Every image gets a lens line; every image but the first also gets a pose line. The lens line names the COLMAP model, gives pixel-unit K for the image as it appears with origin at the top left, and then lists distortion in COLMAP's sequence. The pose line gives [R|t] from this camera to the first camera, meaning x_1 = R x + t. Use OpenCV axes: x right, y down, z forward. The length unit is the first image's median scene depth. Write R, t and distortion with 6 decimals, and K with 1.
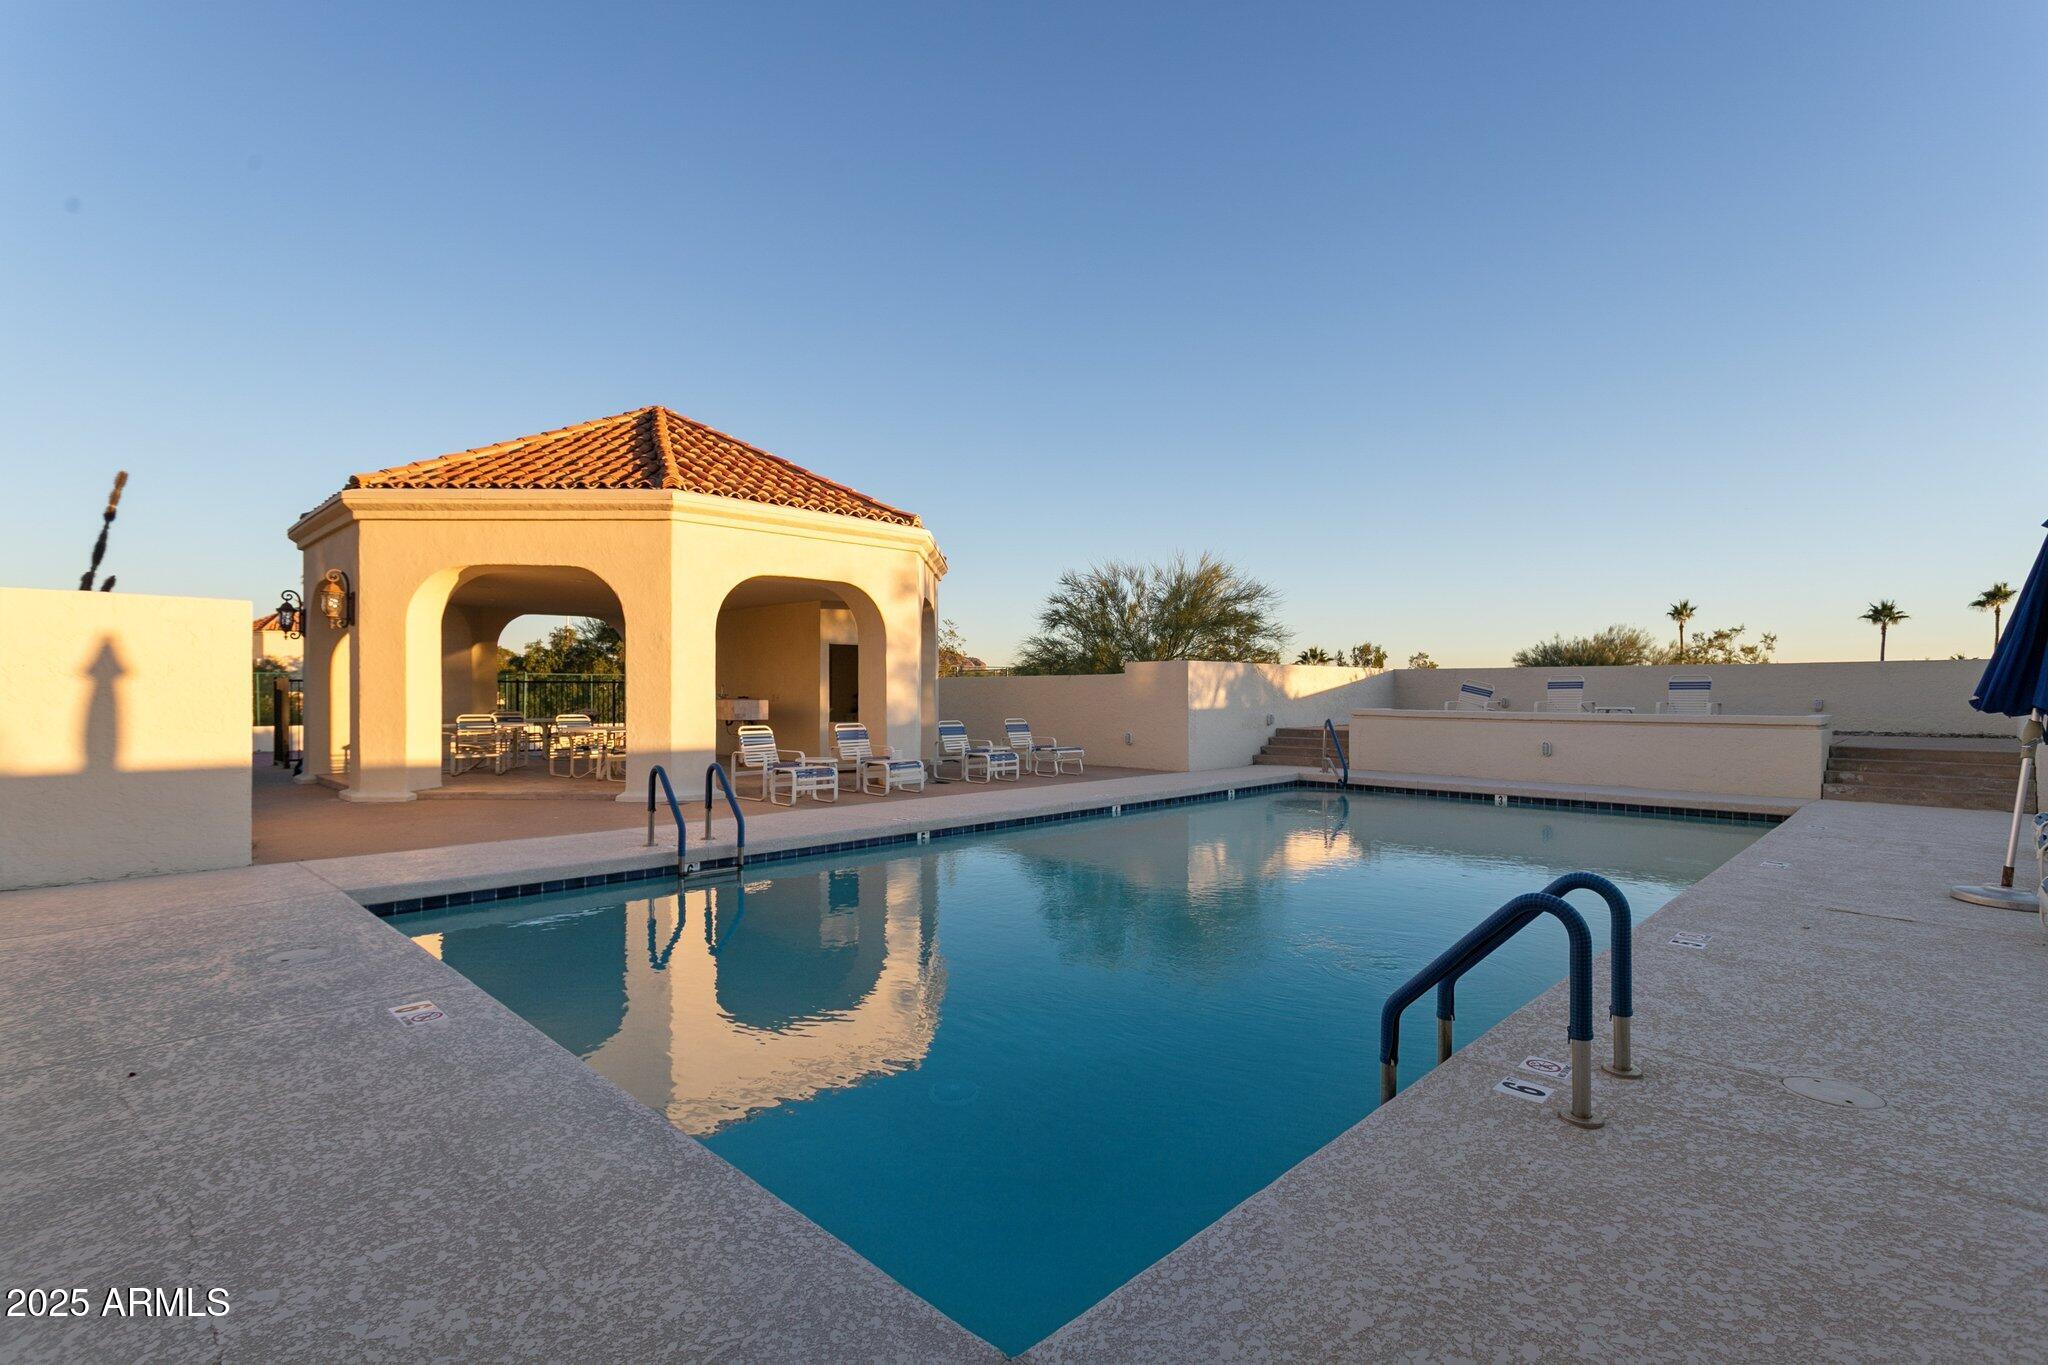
lens RADIAL K [[963.7, 0, 1027.5], [0, 963.7, 689.1], [0, 0, 1]] dist [0.001018, 0.000695]
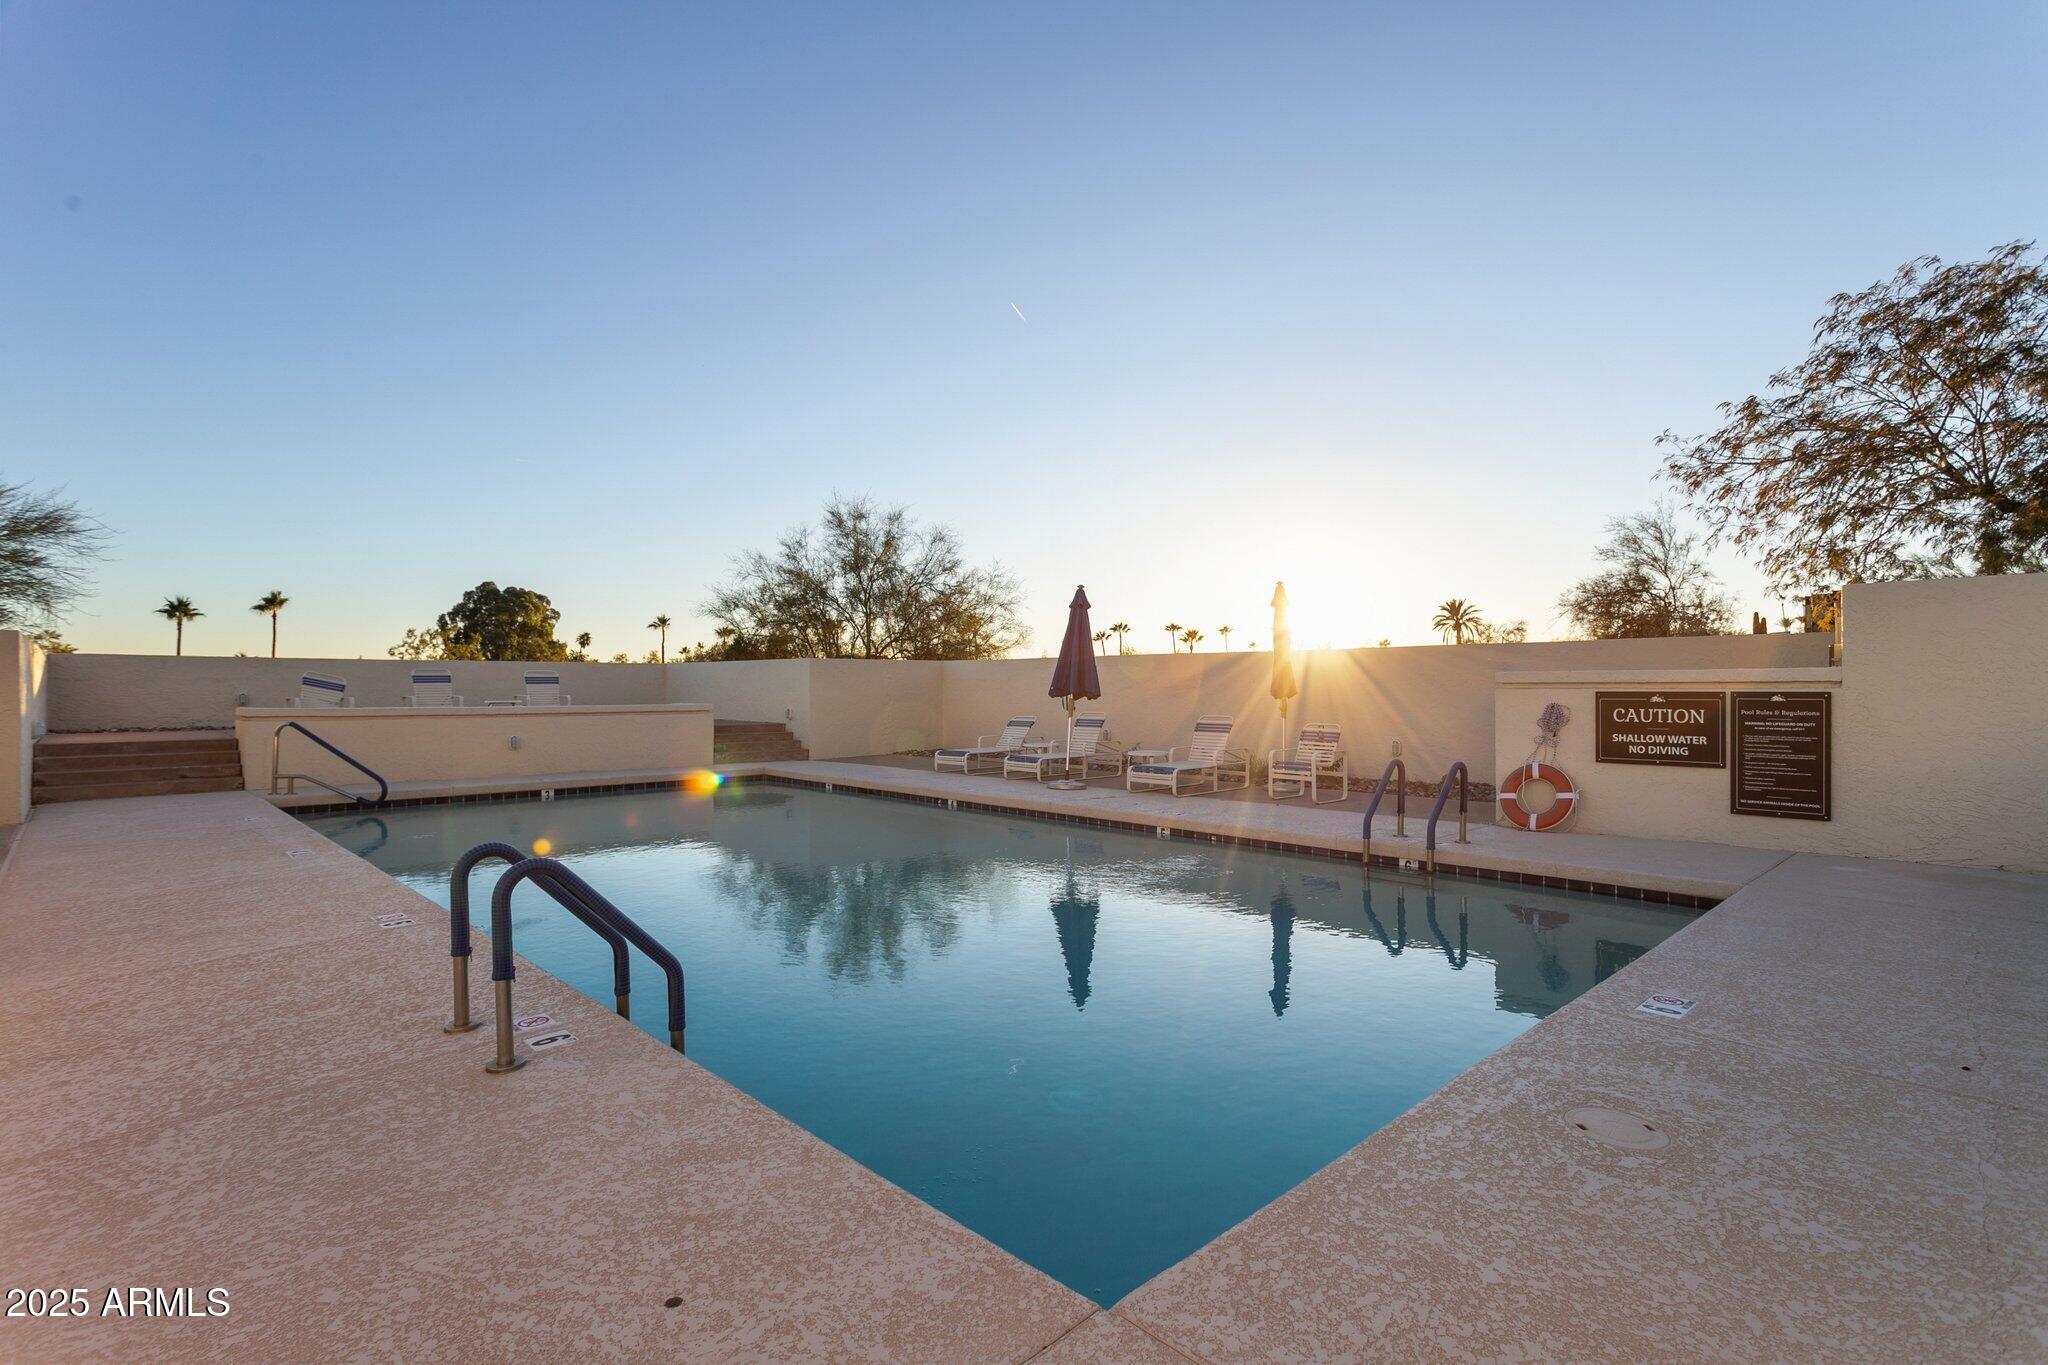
lens RADIAL K [[963.7, 0, 1027.5], [0, 963.7, 689.1], [0, 0, 1]] dist [0.001018, 0.000695]
pose [[0.031557, -0.002272, 0.999499, -0.720263], [-0.001684, 0.999996, 0.002326, 0.005281], [-0.999501, -0.001757, 0.031553, 0.714578]]
